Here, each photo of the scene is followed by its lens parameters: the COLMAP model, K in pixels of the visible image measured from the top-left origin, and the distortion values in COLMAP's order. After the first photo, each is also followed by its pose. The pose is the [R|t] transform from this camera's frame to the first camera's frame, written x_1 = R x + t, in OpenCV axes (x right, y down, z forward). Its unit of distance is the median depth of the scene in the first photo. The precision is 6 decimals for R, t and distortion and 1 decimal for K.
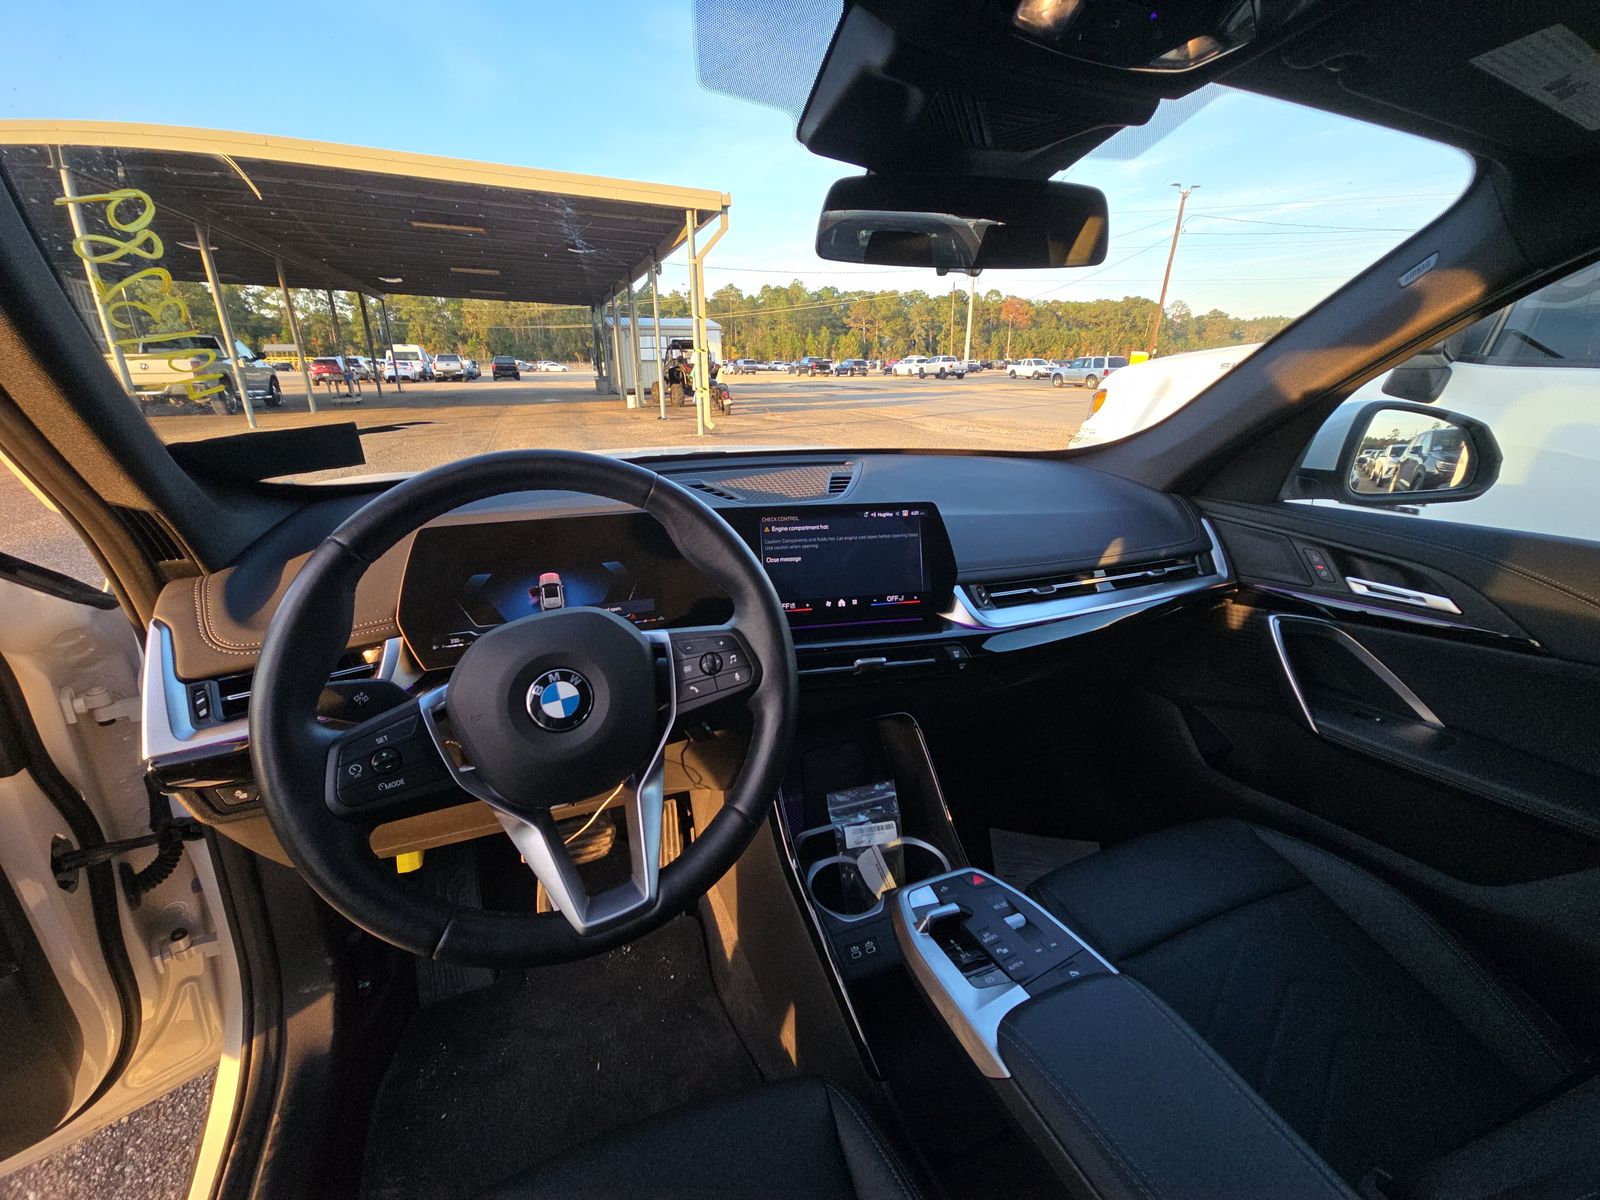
lens RADIAL K [[680.1, 0, 808.6], [0, 680.1, 590.6], [0, 0, 1]] dist [-0.003874, -0.000292]
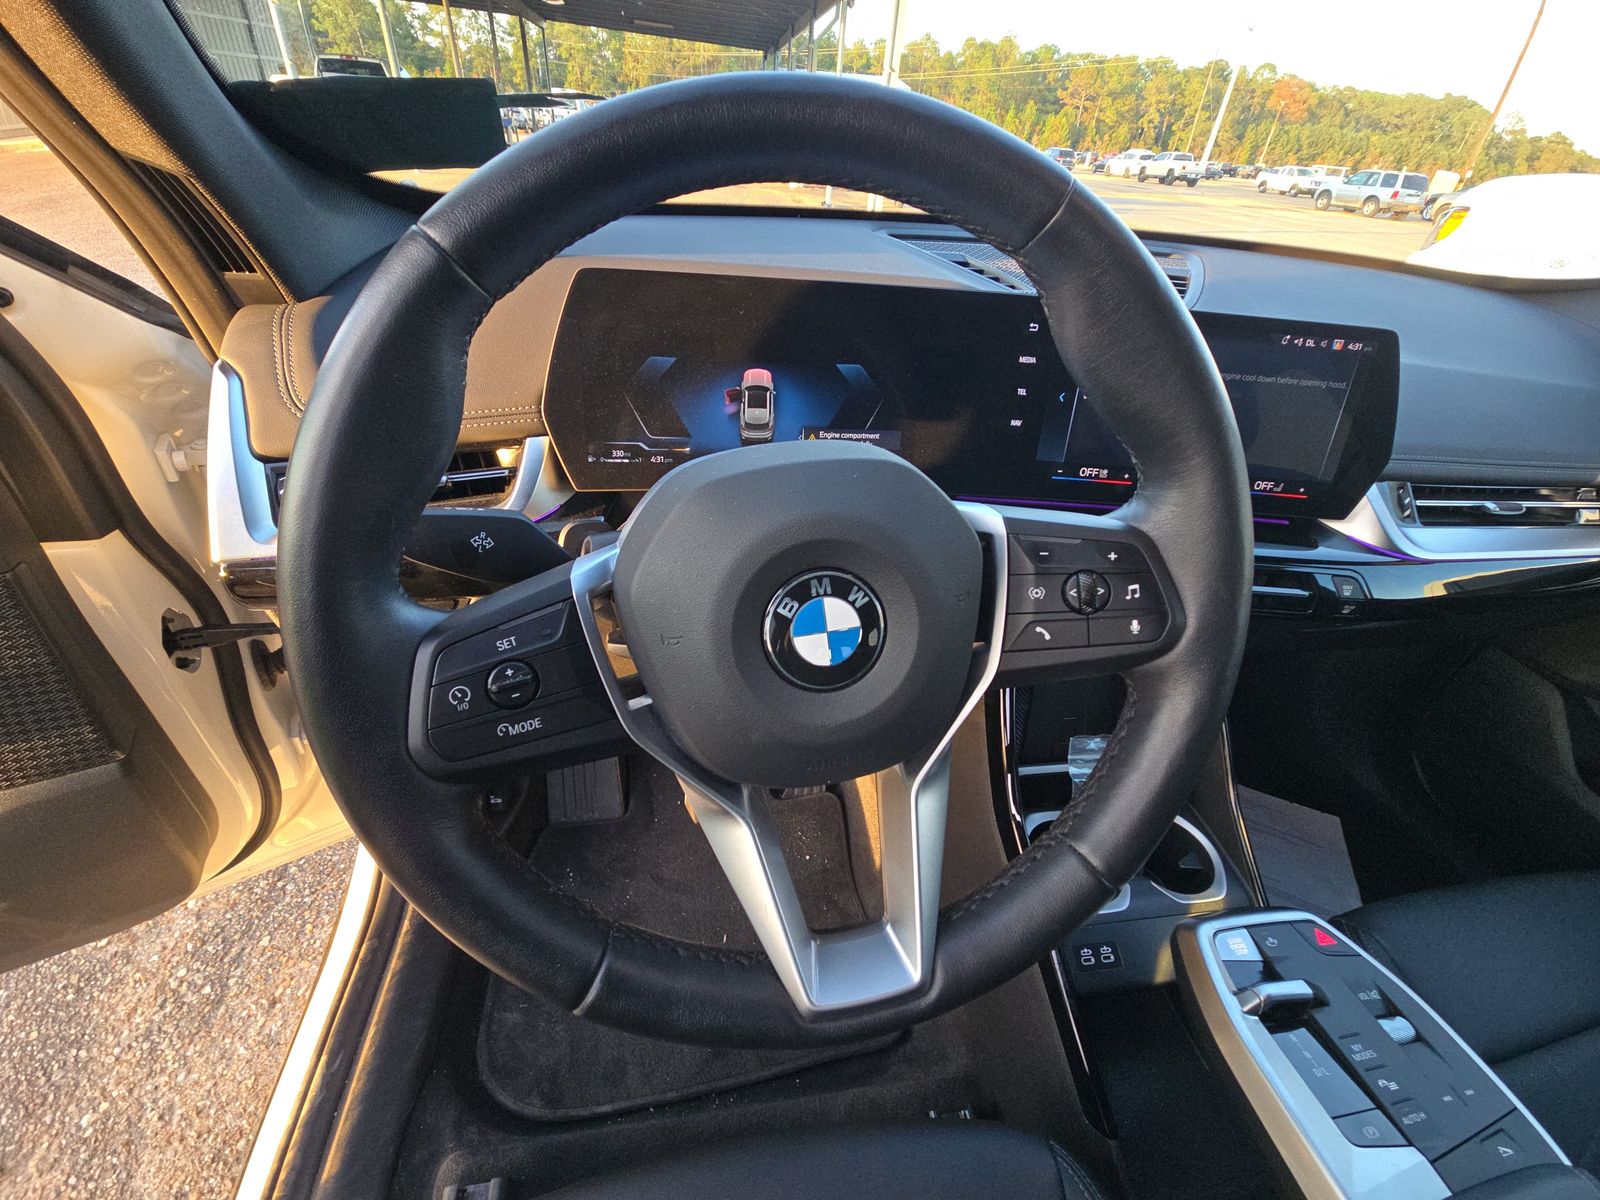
lens RADIAL K [[683.2, 0, 800.0], [0, 683.2, 600.0], [0, 0, 1]] dist [0.018300, -0.016014]
pose [[0.969570, 0.188518, -0.156190, -0.137878], [-0.141166, 0.951759, 0.272445, 0.000285], [0.200015, -0.242106, 0.949410, 0.229275]]
